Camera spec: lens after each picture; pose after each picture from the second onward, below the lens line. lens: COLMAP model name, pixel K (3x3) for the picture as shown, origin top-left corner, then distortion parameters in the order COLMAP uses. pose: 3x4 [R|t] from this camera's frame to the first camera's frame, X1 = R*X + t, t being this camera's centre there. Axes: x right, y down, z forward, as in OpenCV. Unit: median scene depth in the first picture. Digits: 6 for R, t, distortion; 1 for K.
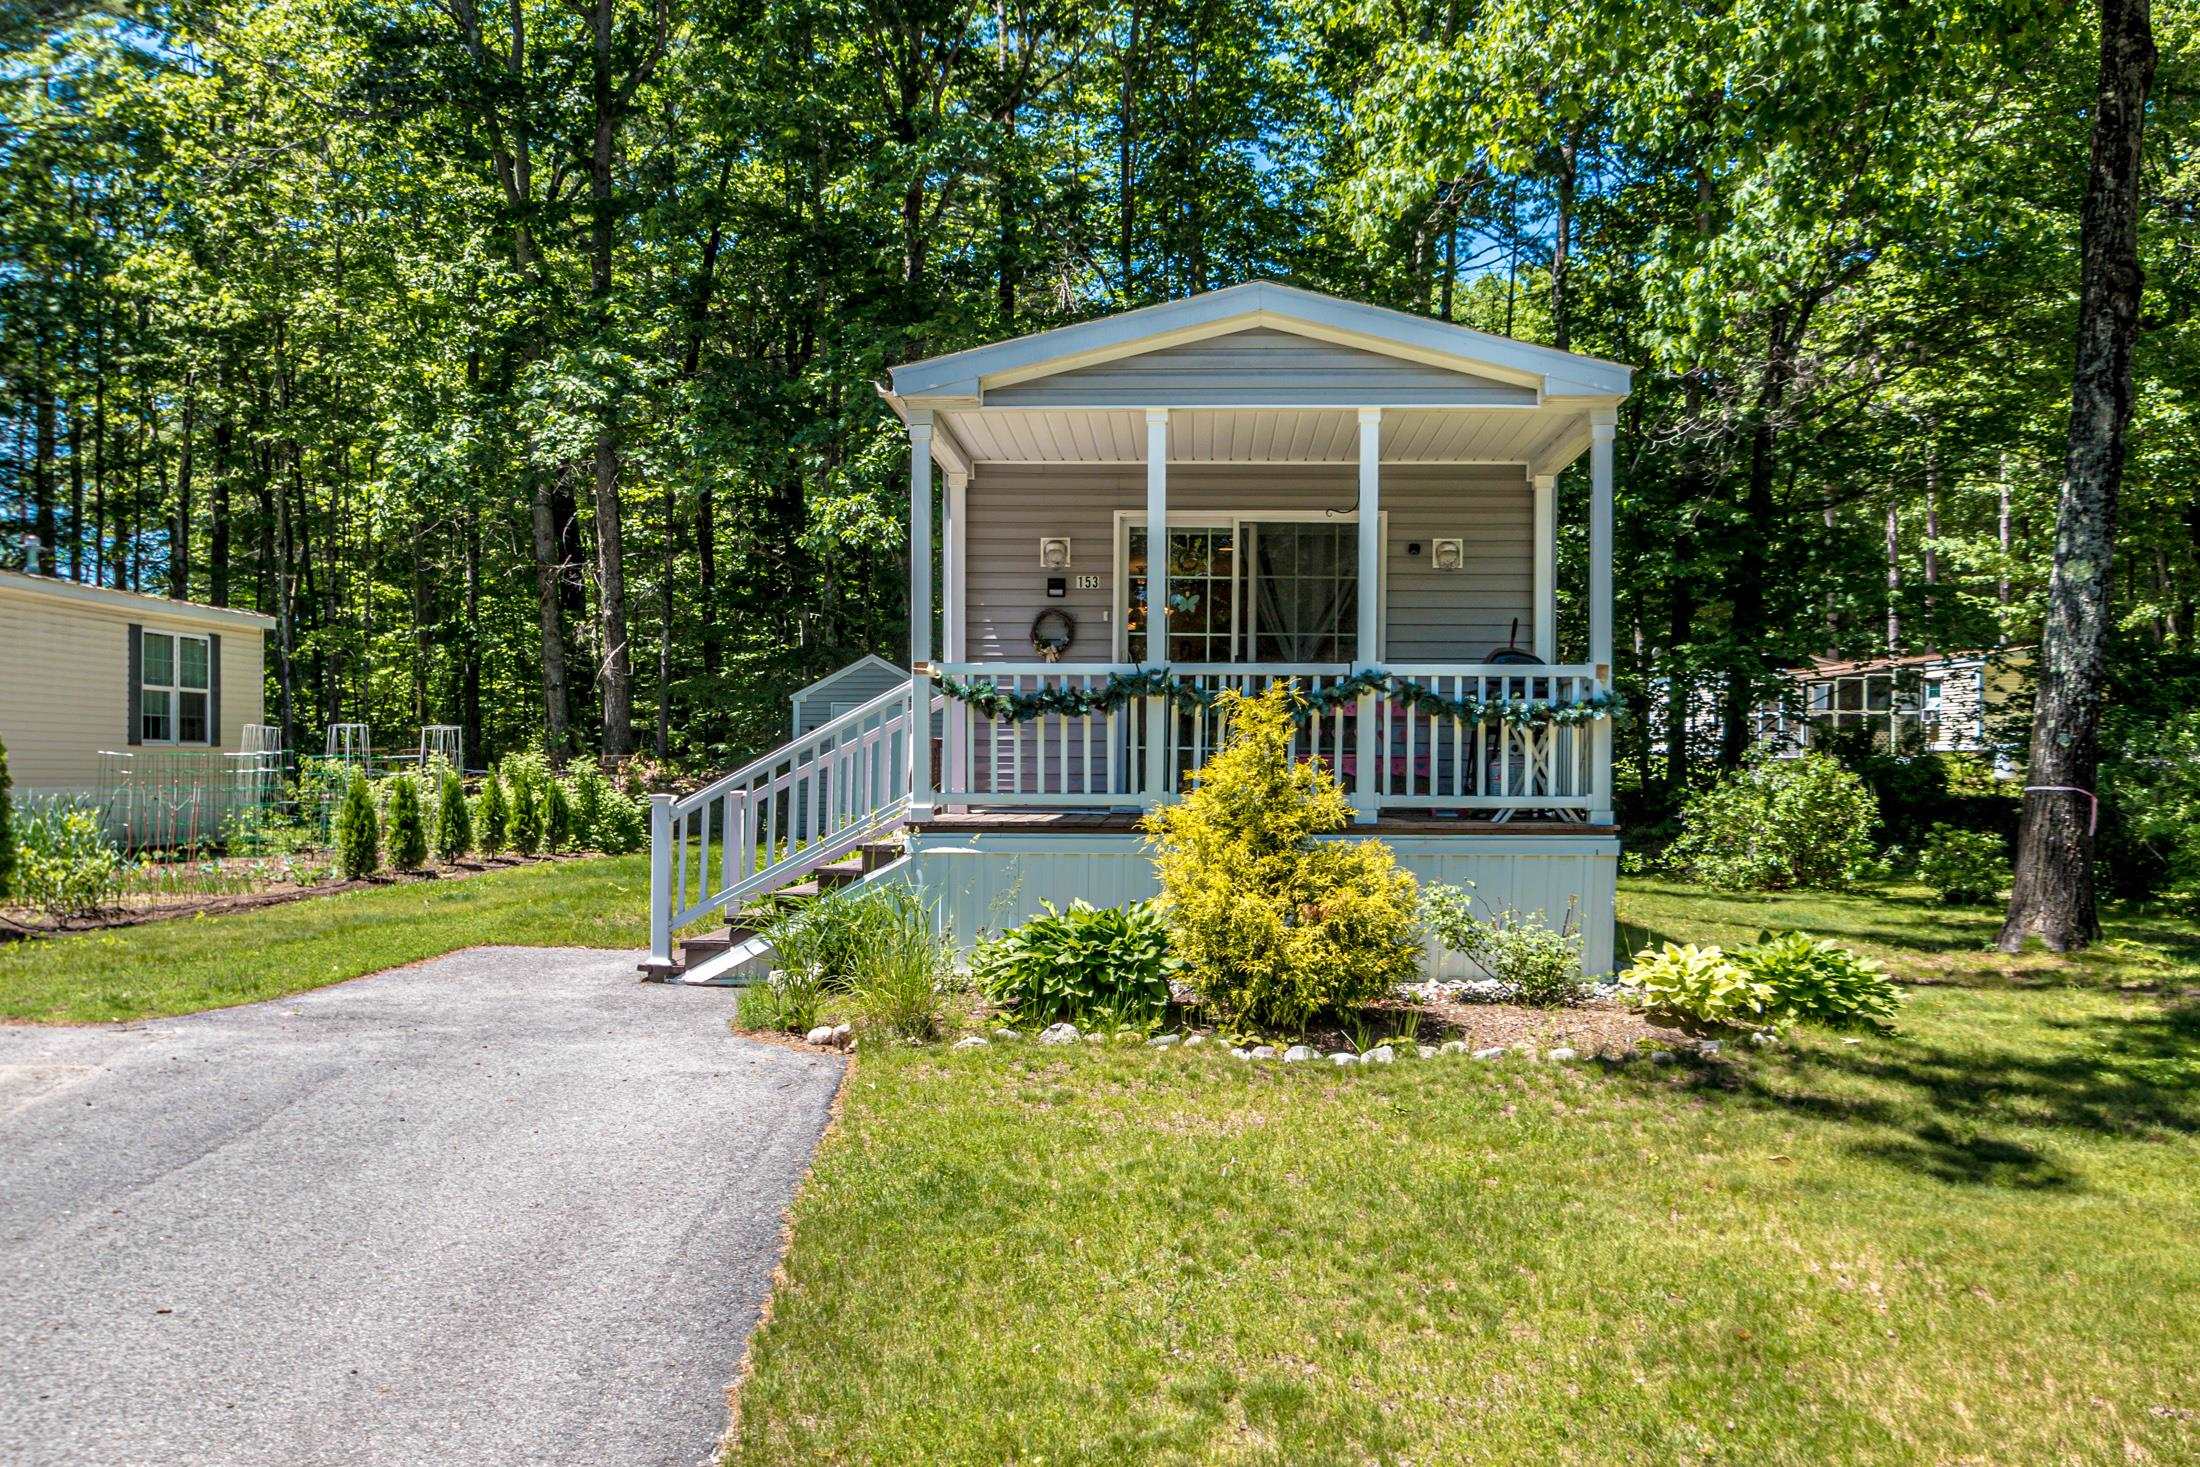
lens RADIAL K [[1971.4, 0, 1100.0], [0, 1971.4, 733.5], [0, 0, 1]] dist [-0.060776, 0.003807]
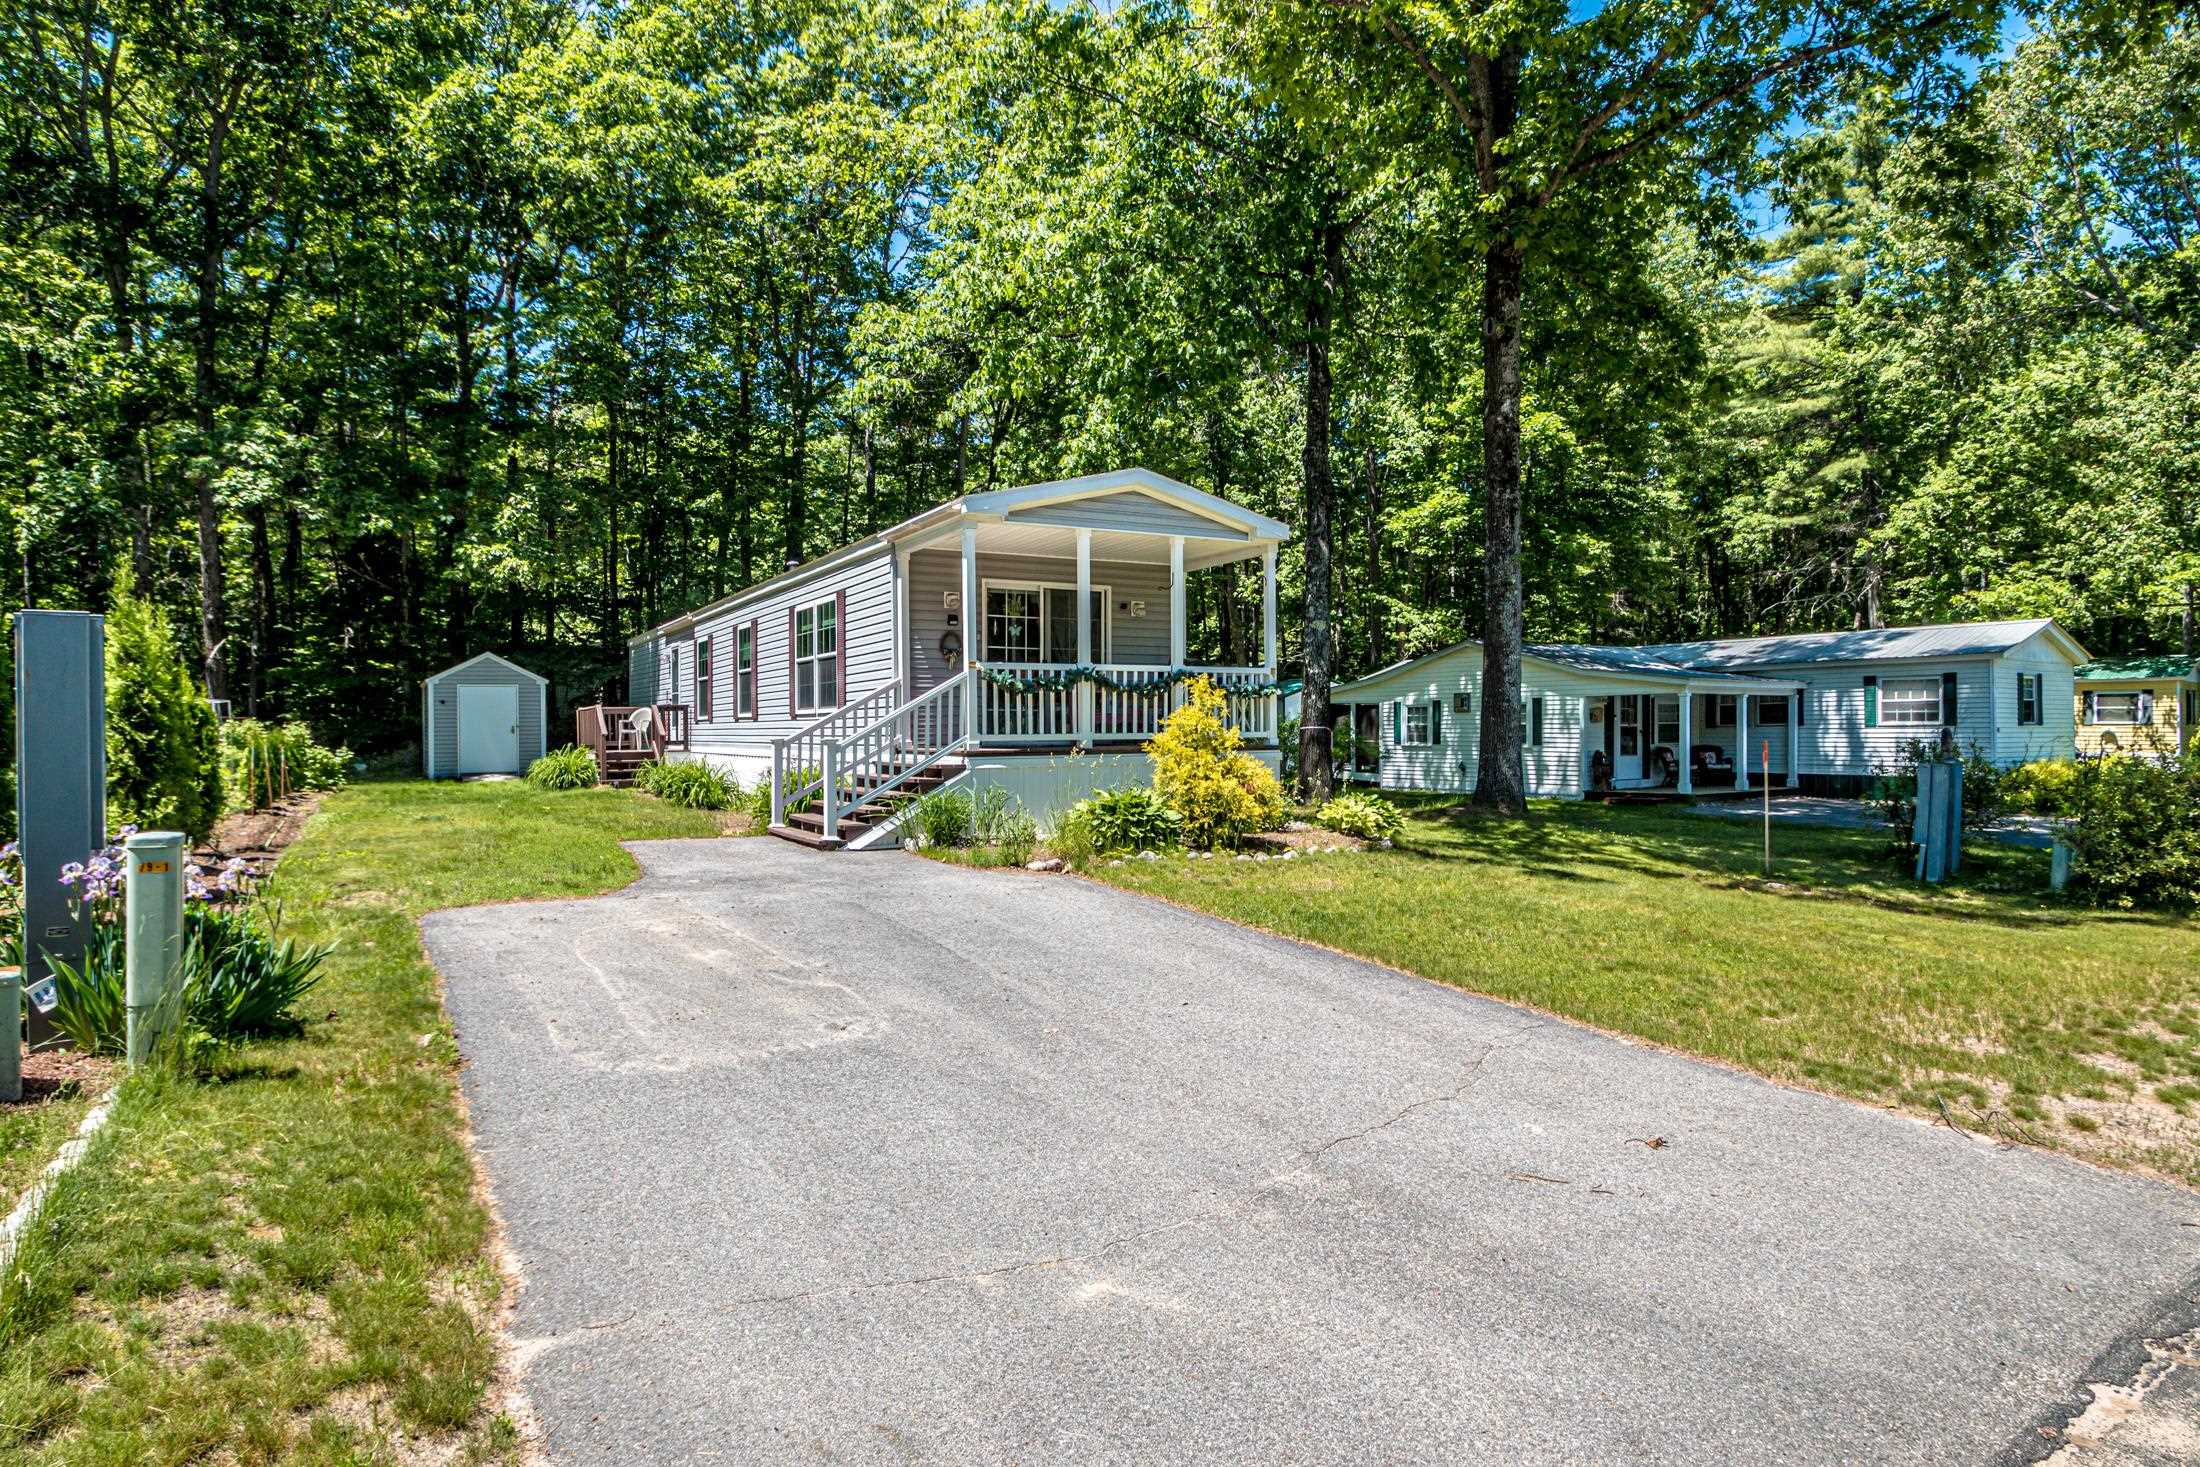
lens RADIAL K [[1190.3, 0, 1061.8], [0, 1190.3, 711.2], [0, 0, 1]] dist [-0.027483, 0.023455]
pose [[0.857476, -0.005323, 0.514496, -0.268646], [0.003390, 0.999983, 0.004696, 0.001877], [-0.514512, -0.002282, 0.857480, 0.016369]]
